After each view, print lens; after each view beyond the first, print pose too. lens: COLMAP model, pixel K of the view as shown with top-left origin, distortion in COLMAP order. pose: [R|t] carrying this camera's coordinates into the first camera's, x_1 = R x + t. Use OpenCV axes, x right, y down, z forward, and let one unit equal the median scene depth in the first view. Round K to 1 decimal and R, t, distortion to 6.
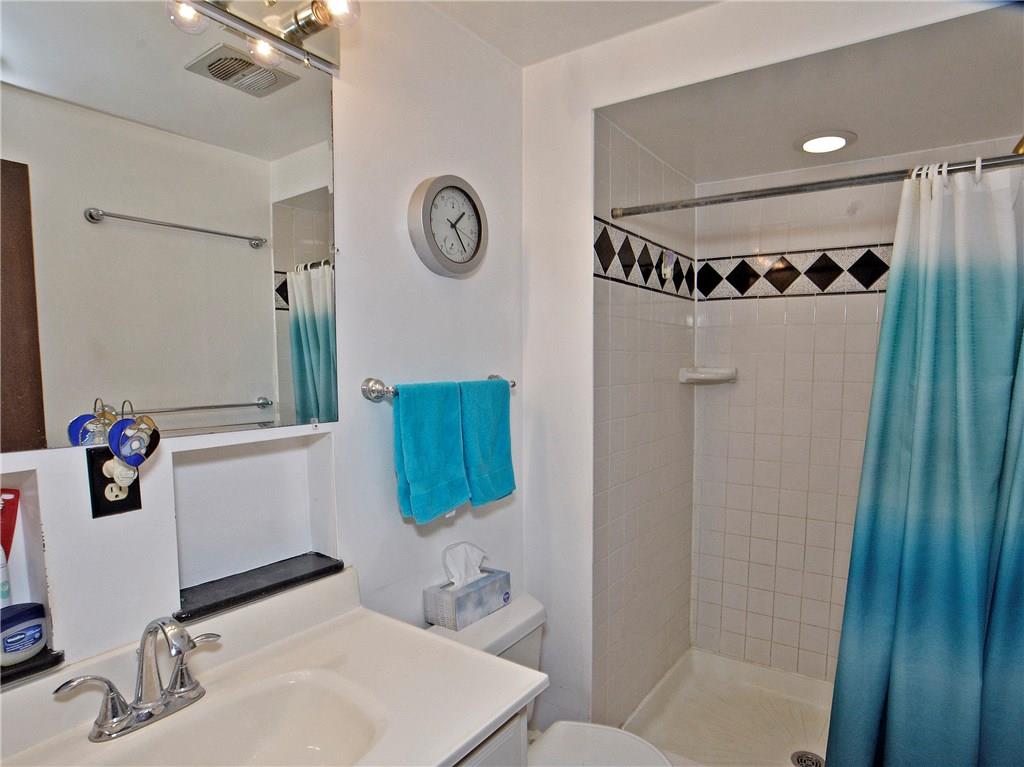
lens RADIAL K [[571.2, 0, 512.0], [0, 571.2, 383.5], [0, 0, 1]] dist [-0.000314, 0.000857]
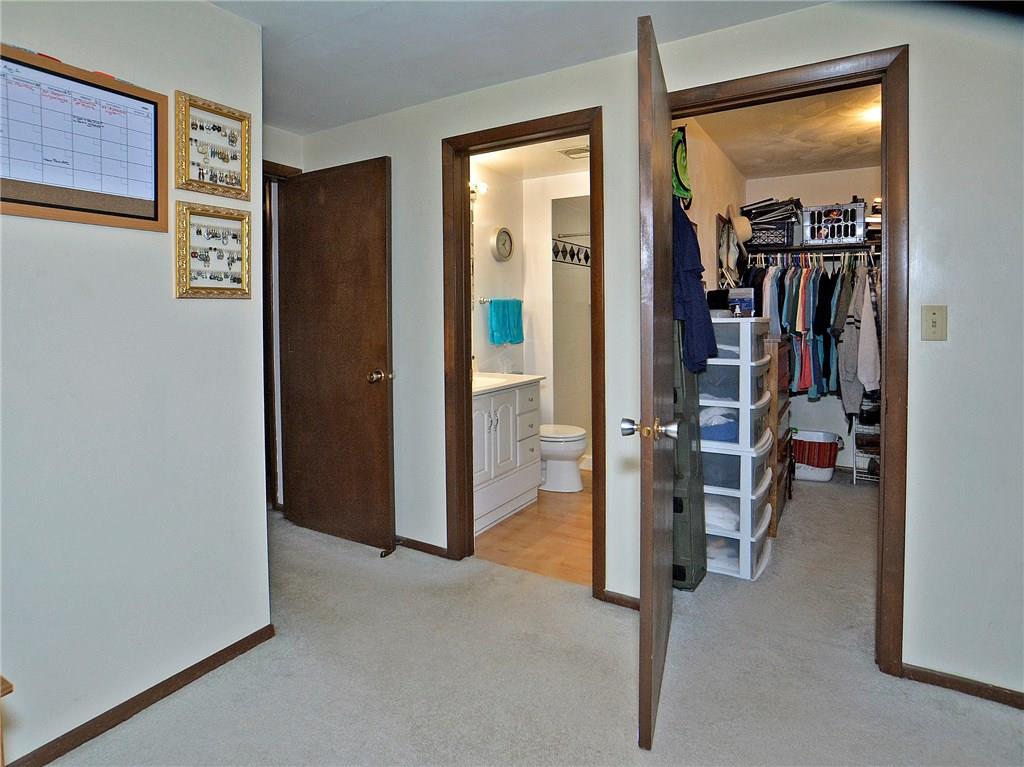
lens RADIAL K [[571.2, 0, 512.0], [0, 571.2, 383.5], [0, 0, 1]] dist [-0.000314, 0.000857]
pose [[0.996089, -0.025310, 0.084648, -0.295174], [0.018382, 0.996492, 0.081643, 0.170576], [-0.086418, -0.079768, 0.993060, -1.749170]]
